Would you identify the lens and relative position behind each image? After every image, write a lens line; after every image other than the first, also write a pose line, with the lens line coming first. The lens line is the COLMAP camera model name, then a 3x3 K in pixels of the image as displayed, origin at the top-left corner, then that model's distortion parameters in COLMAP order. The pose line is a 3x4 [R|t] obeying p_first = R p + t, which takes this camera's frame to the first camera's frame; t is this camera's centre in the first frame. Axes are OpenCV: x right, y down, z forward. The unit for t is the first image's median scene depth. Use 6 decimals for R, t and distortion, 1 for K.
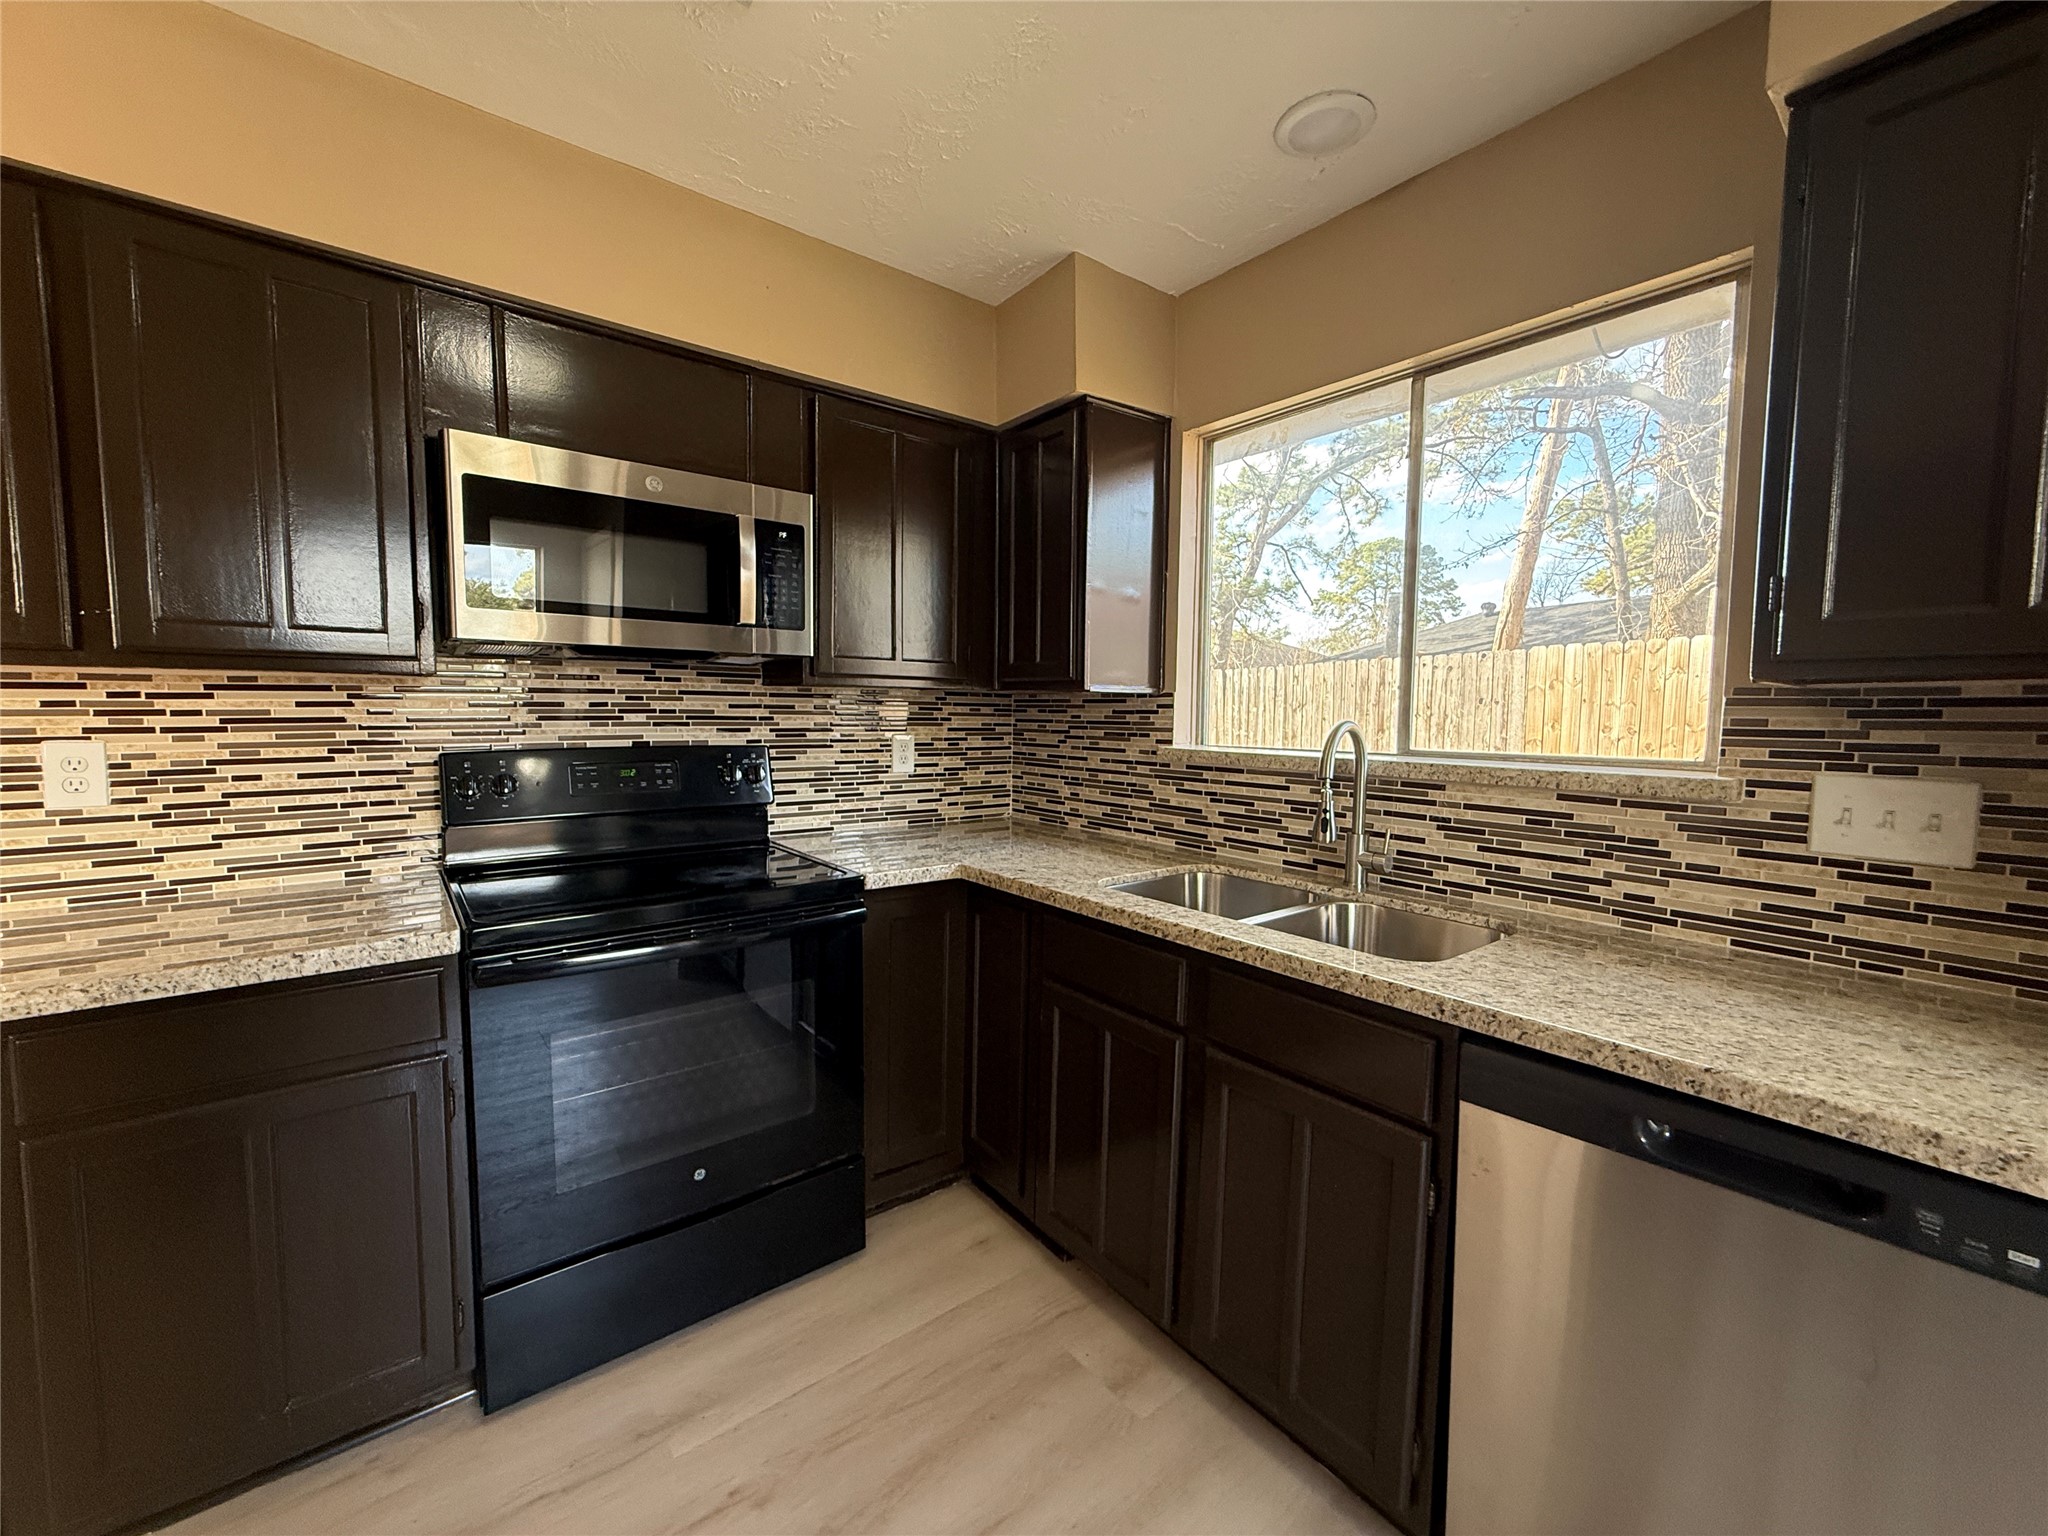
lens RADIAL K [[814.1, 0, 1019.1], [0, 814.1, 767.9], [0, 0, 1]] dist [-0.001337, 0.000472]
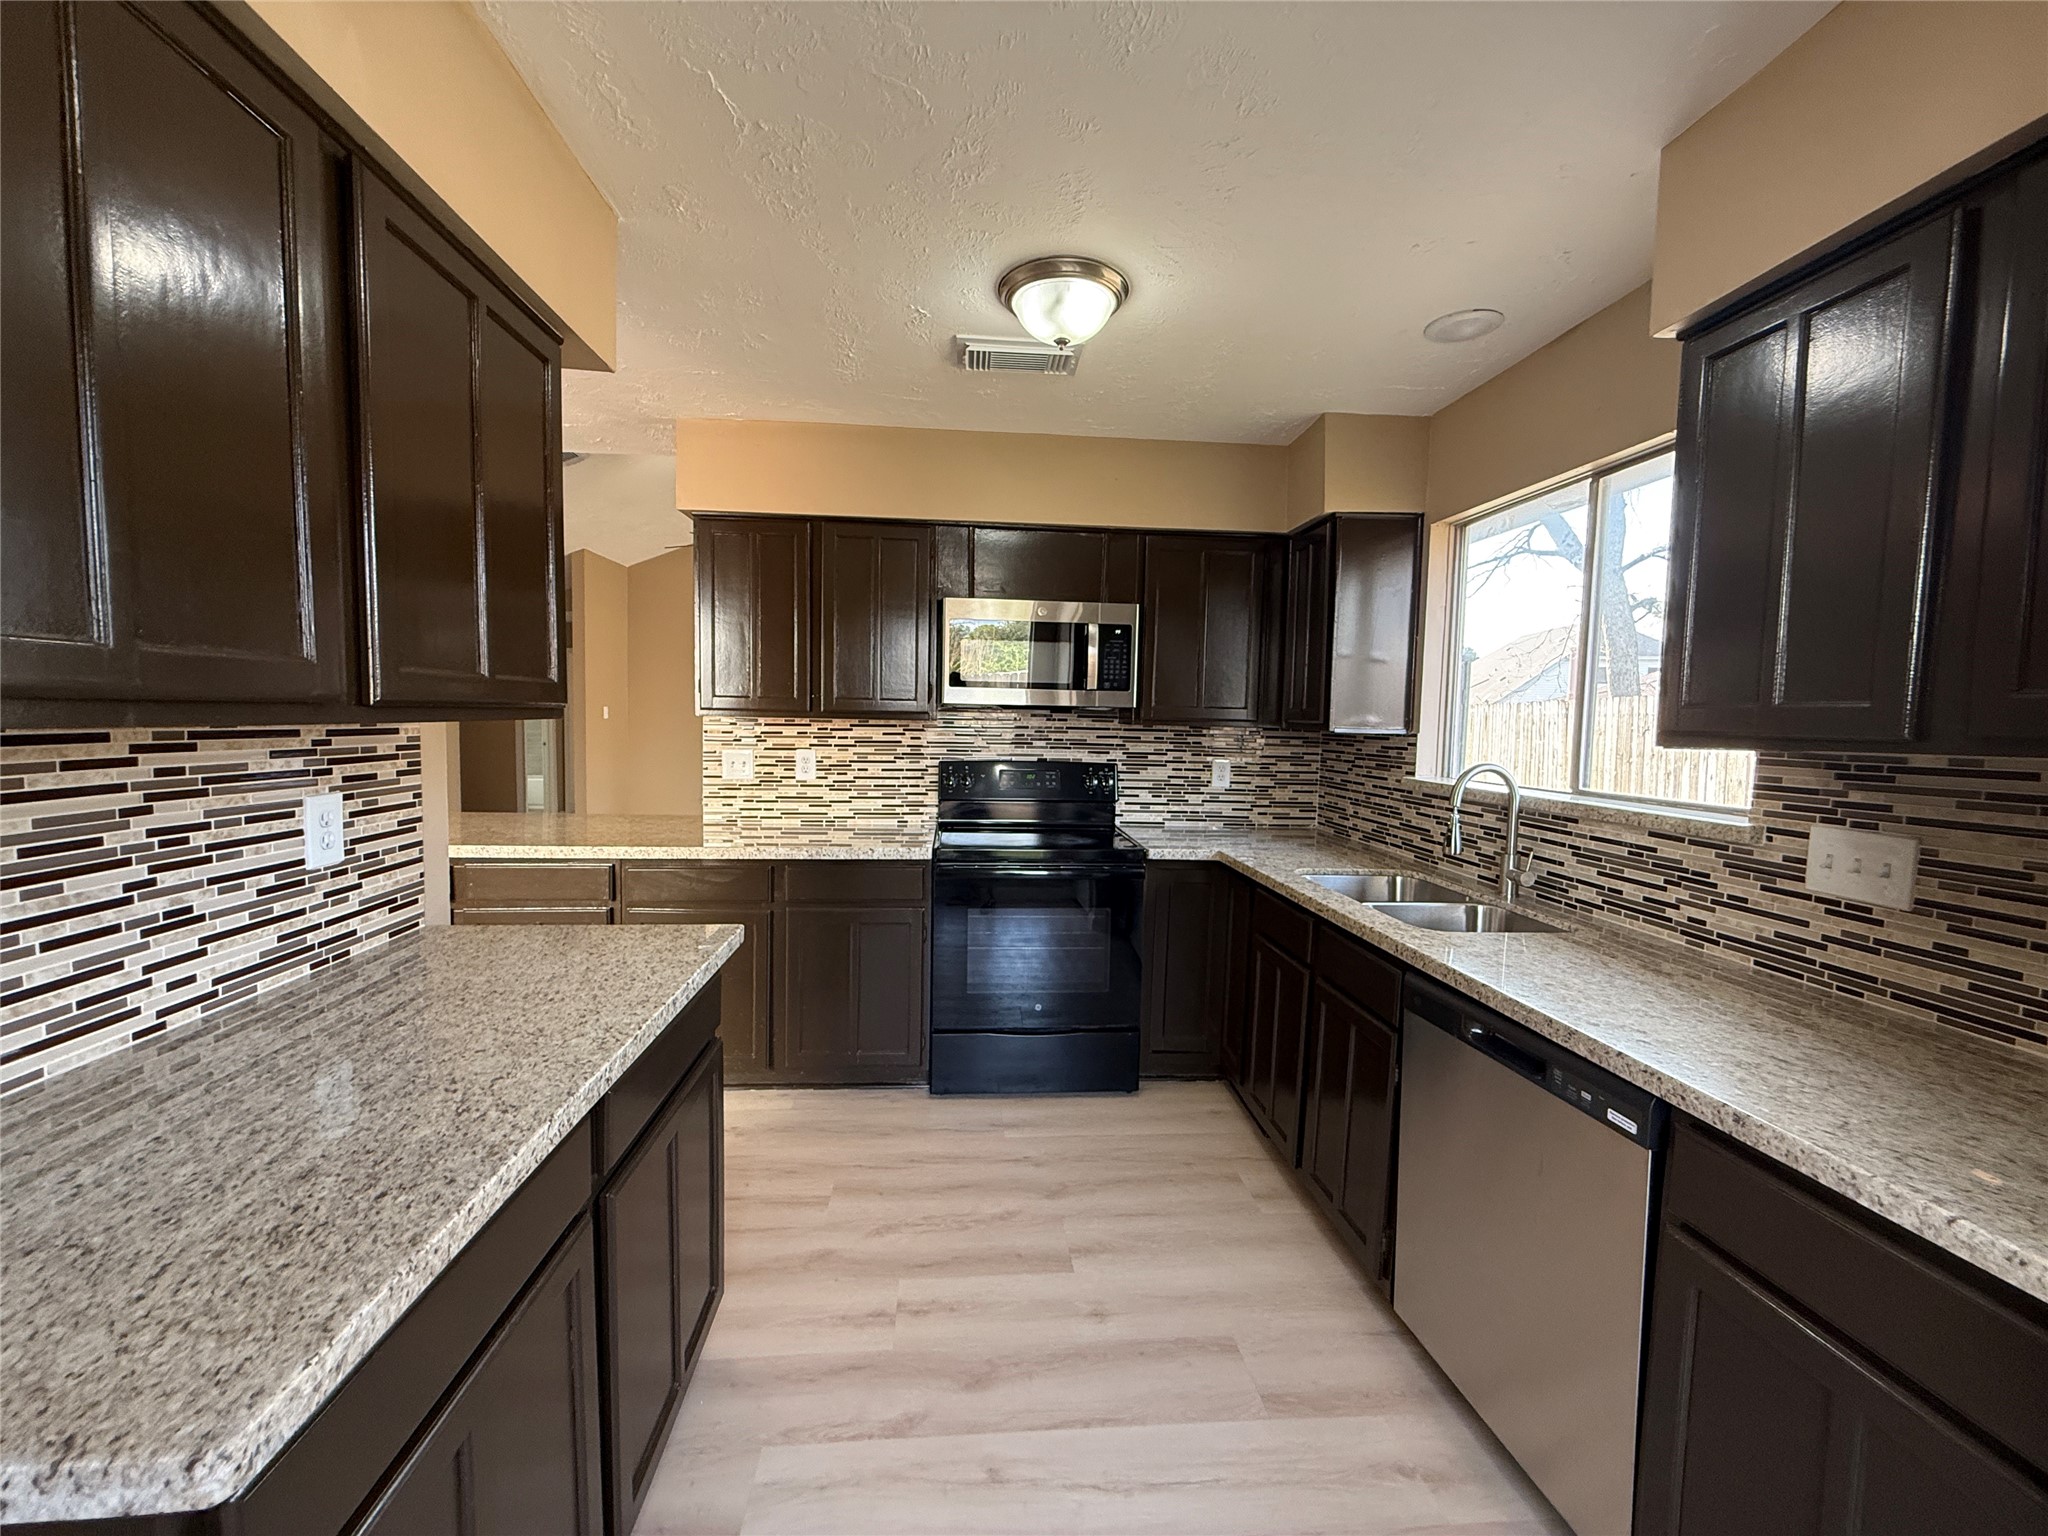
lens RADIAL K [[814.1, 0, 1019.2], [0, 814.1, 770.2], [0, 0, 1]] dist [-0.001337, 0.000472]
pose [[0.832711, 0.044971, -0.551879, 0.478872], [-0.053344, 0.998576, 0.000882, -0.008491], [0.551133, 0.028705, 0.833924, -0.461188]]
